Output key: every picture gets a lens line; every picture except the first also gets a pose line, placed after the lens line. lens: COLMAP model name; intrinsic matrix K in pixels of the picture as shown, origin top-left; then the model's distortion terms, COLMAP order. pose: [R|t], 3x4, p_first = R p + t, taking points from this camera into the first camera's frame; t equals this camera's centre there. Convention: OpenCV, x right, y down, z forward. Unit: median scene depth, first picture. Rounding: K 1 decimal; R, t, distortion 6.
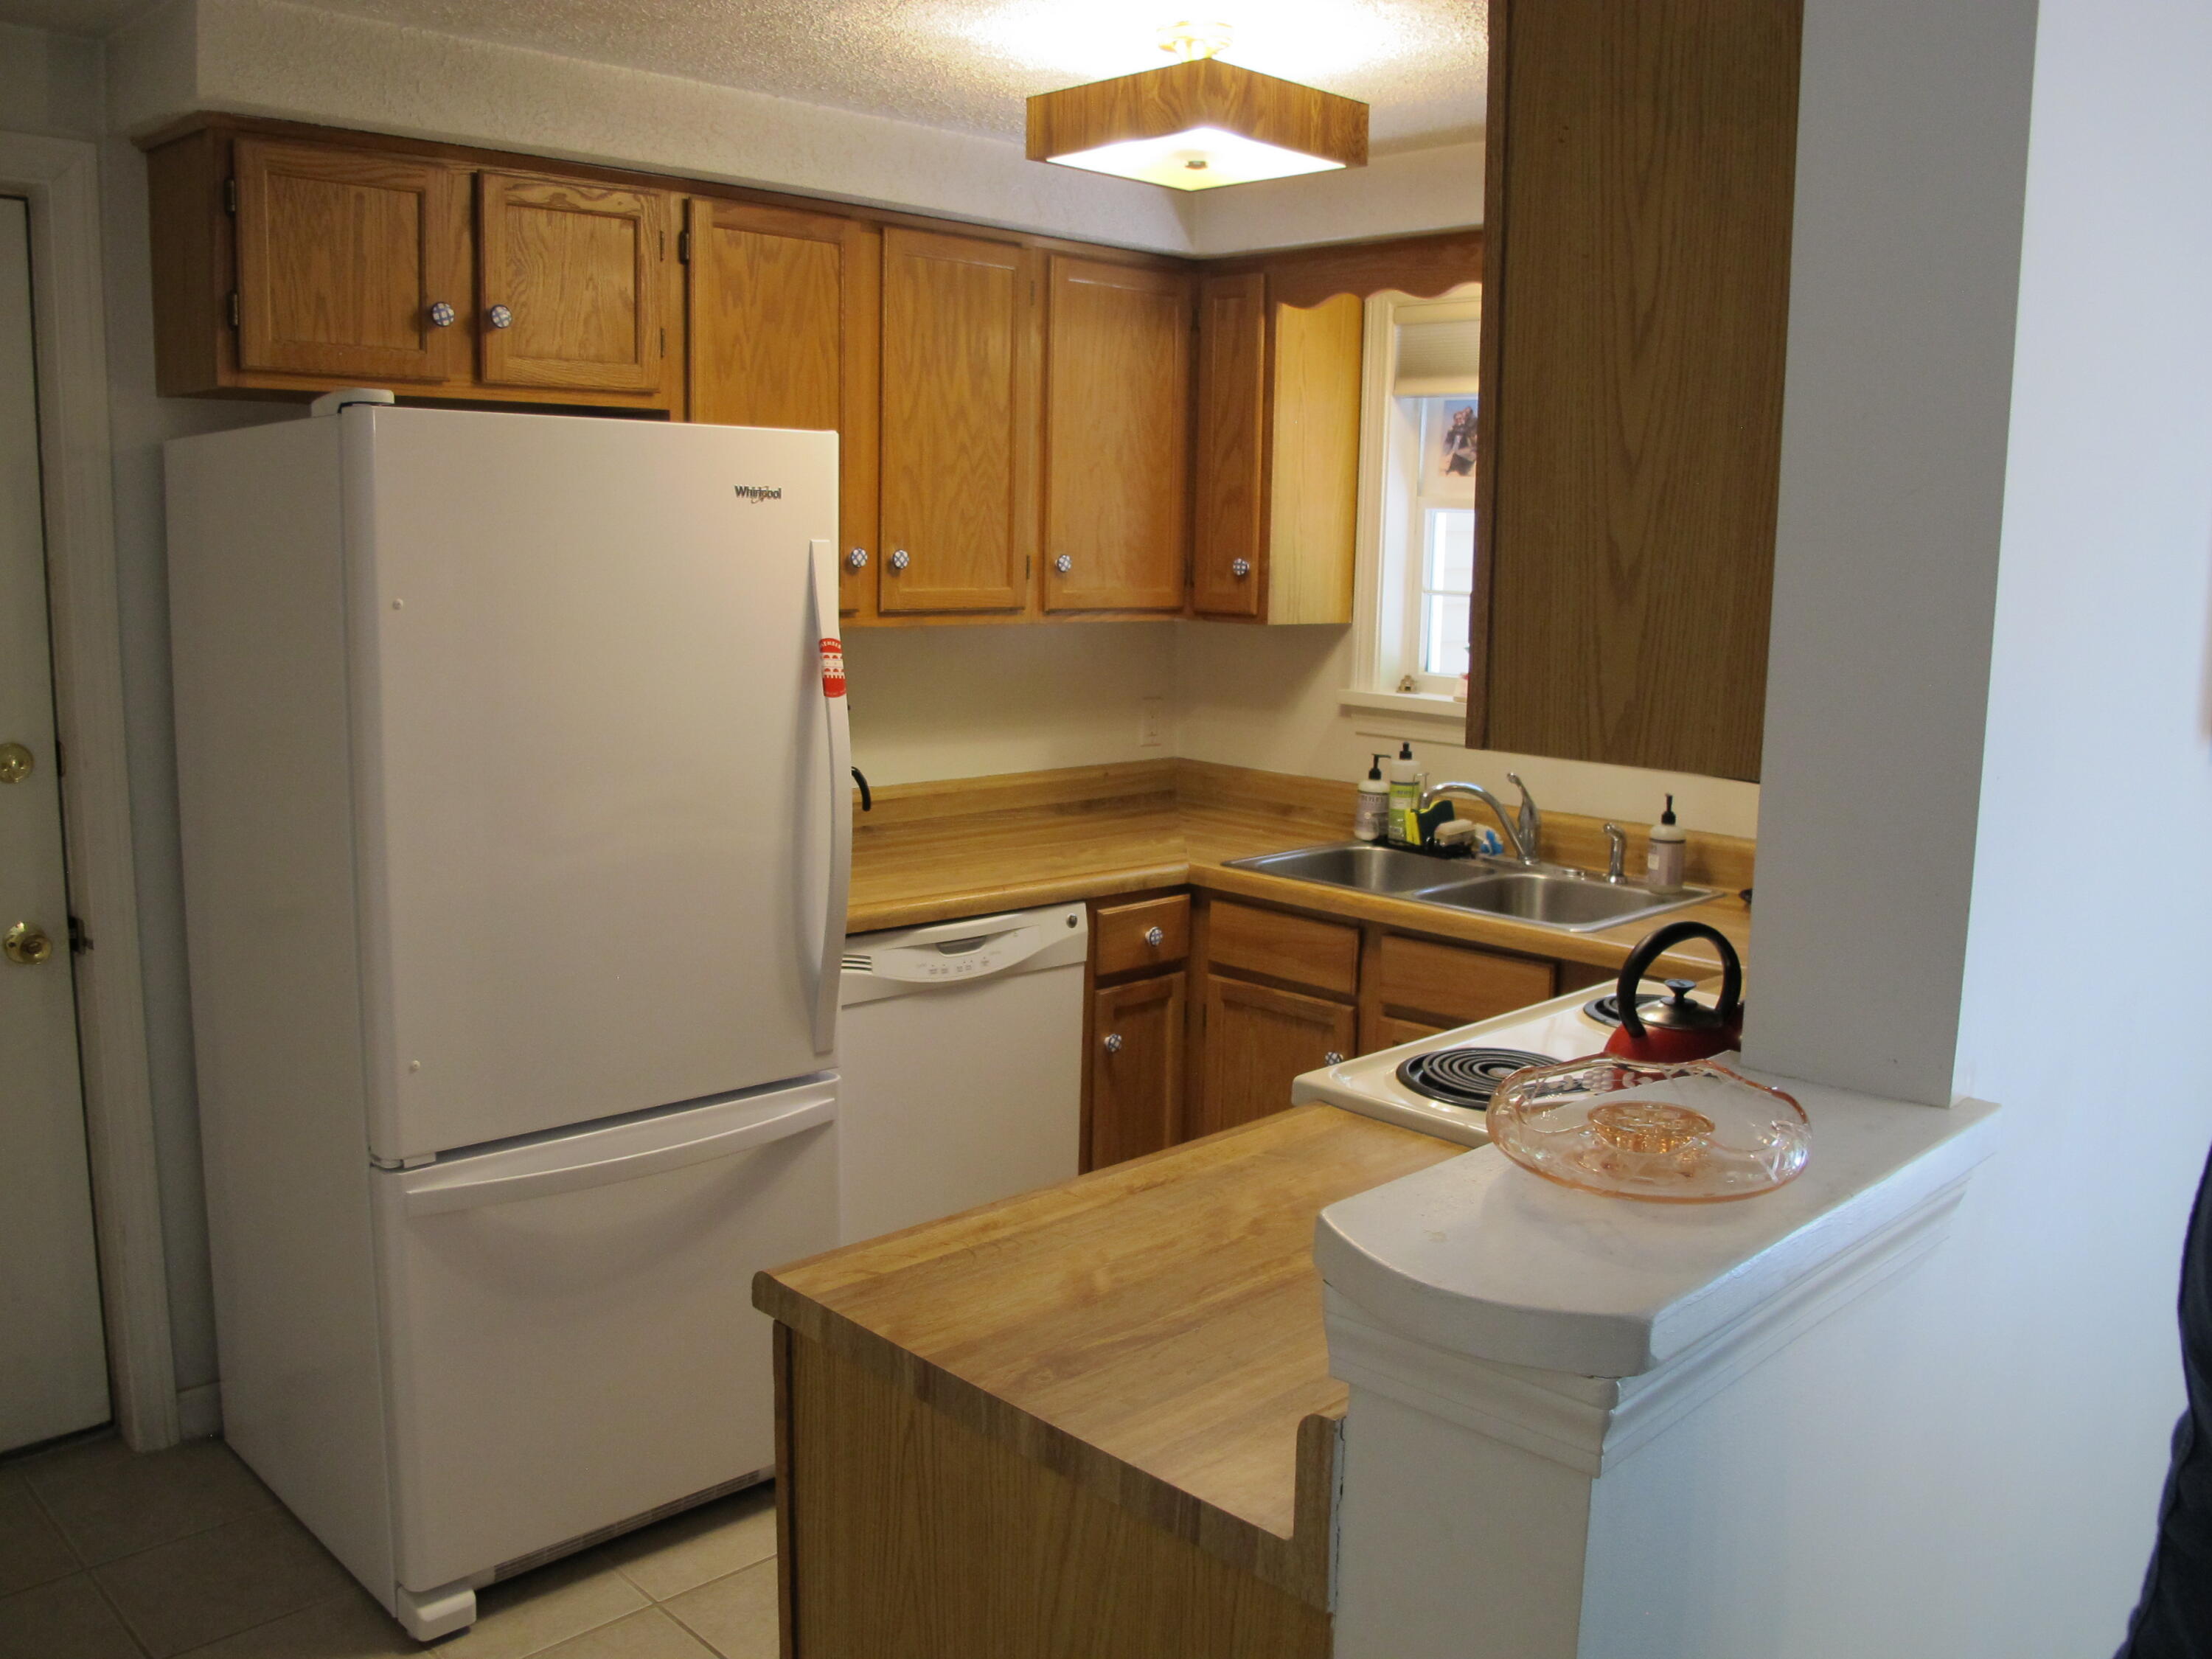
lens RADIAL K [[1879.7, 0, 1107.4], [0, 1879.7, 829.8], [0, 0, 1]] dist [-0.099052, 0.015303]
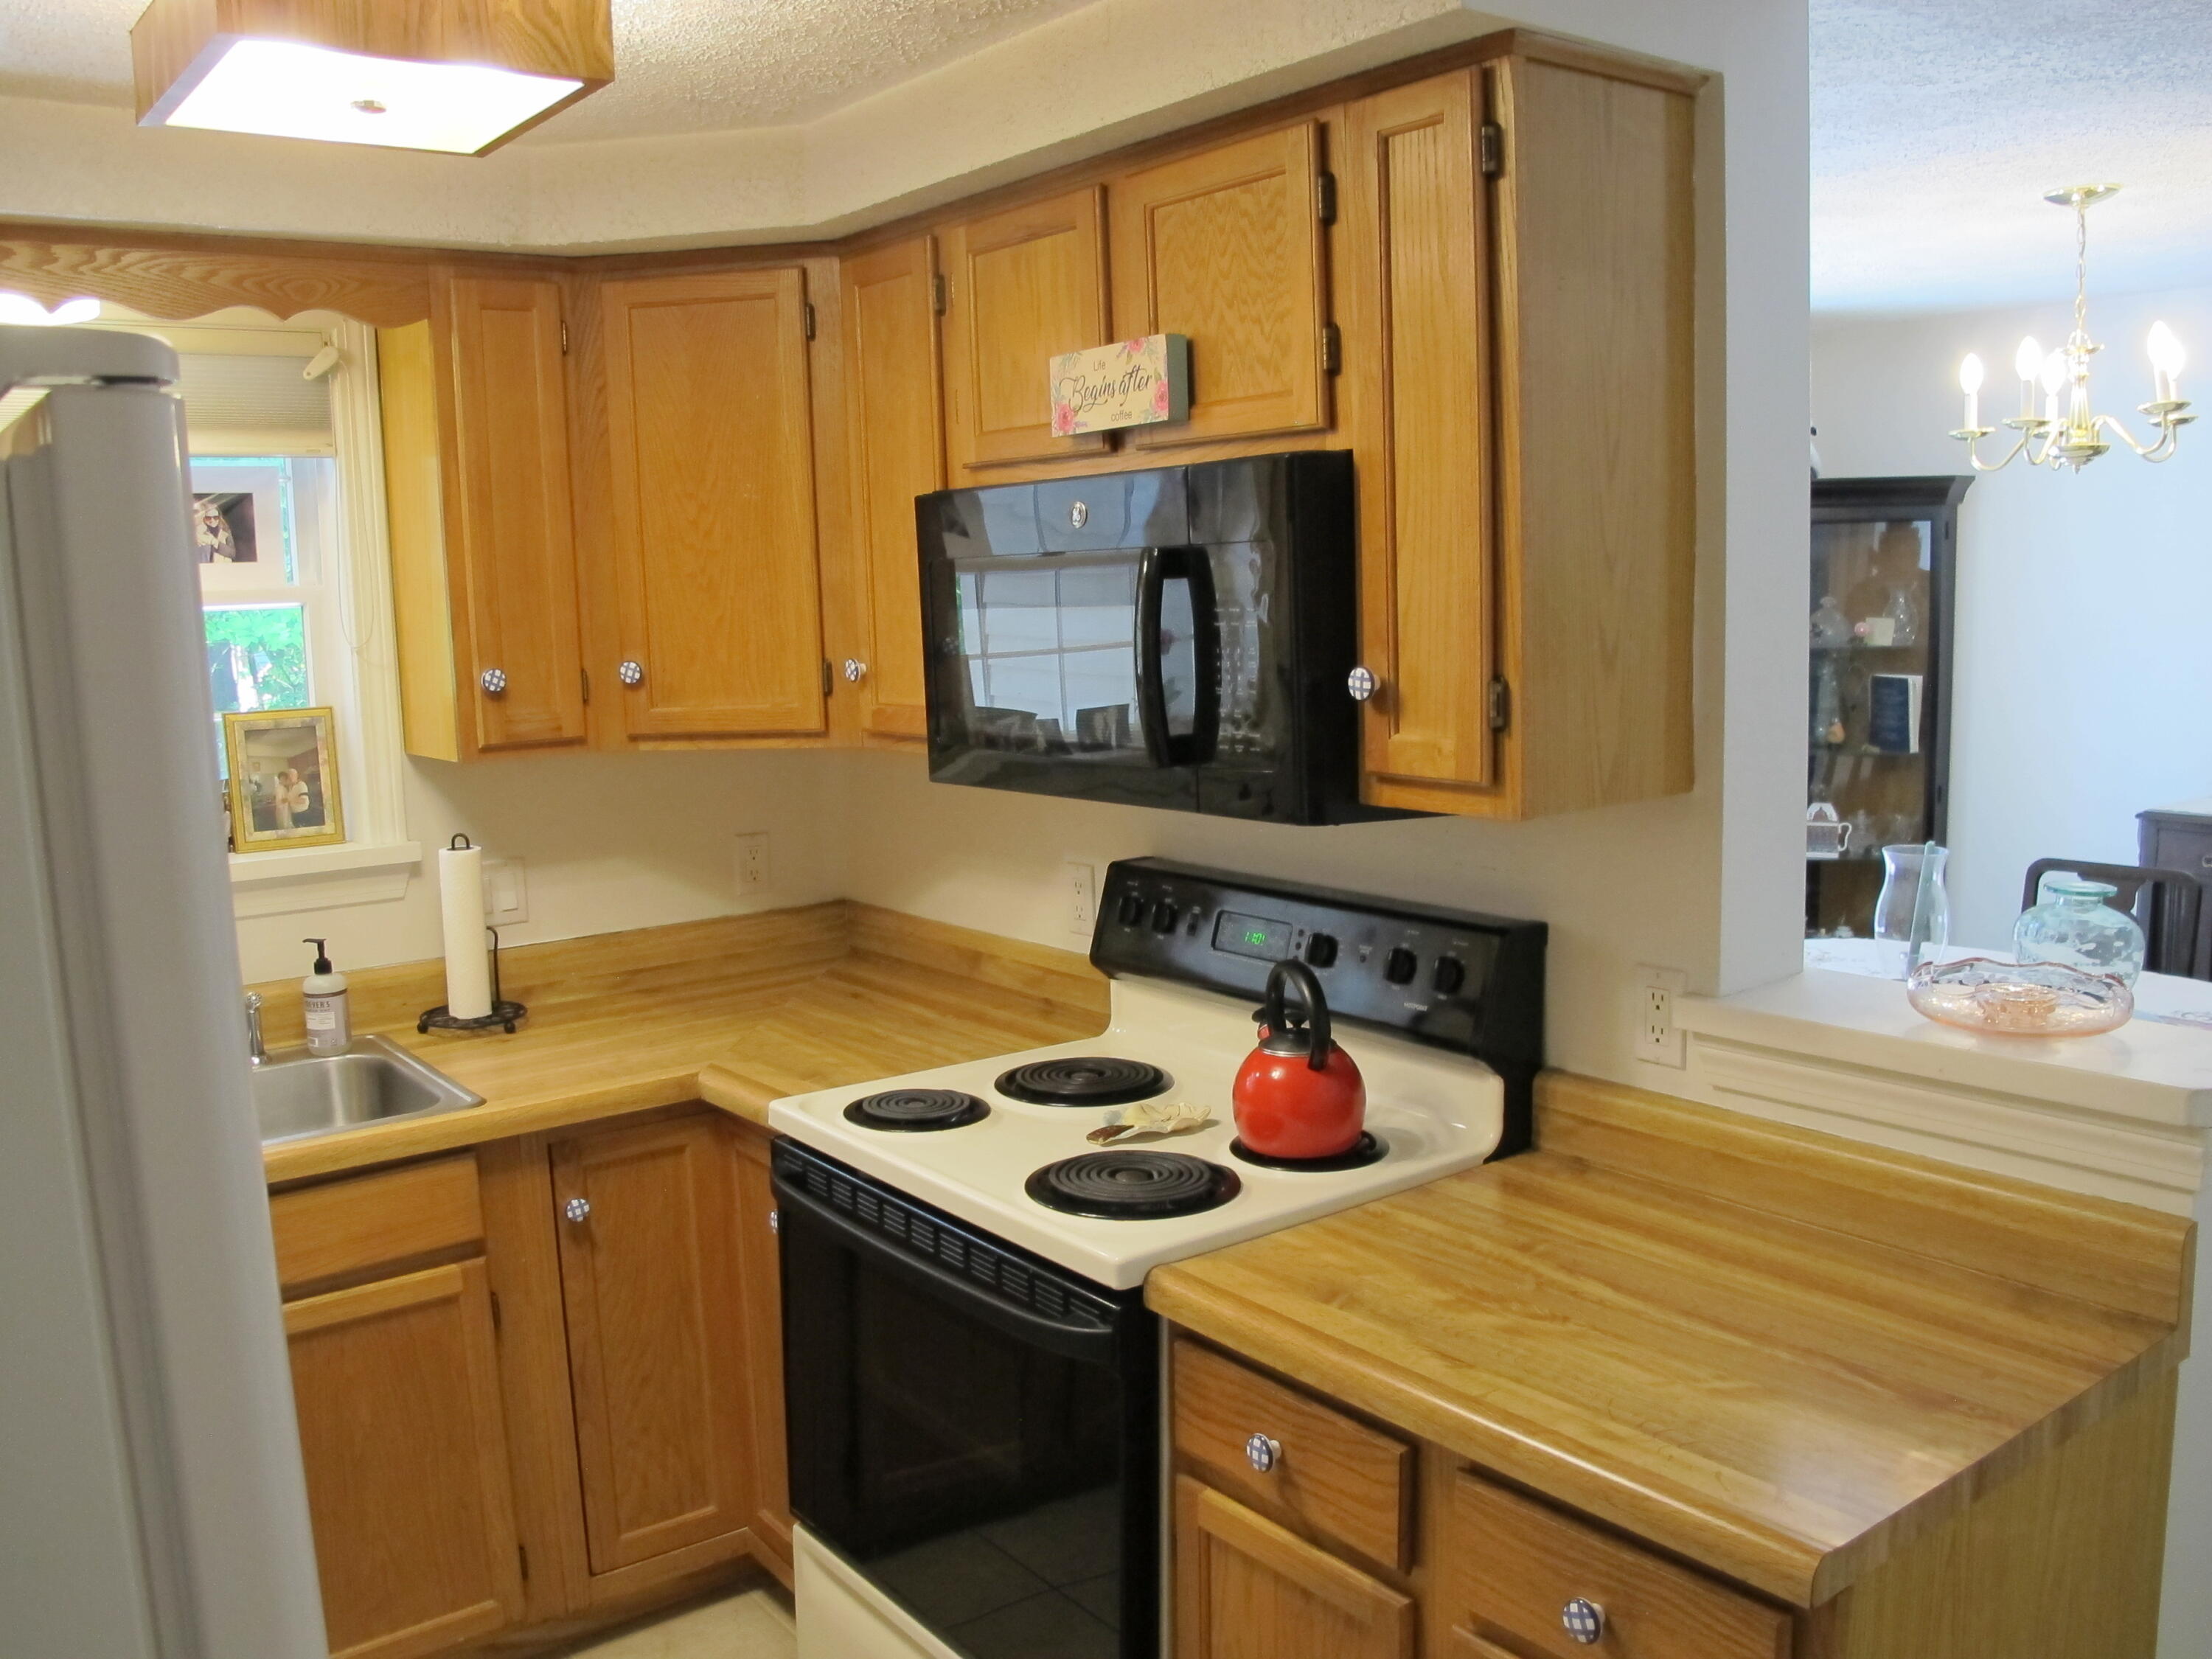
lens RADIAL K [[1879.7, 0, 1108.0], [0, 1879.7, 833.9], [0, 0, 1]] dist [-0.099052, 0.015303]
pose [[0.130254, -0.161436, 0.978250, -0.911493], [0.180589, 0.974014, 0.136691, -0.229162], [-0.974896, 0.158857, 0.156022, 1.056226]]
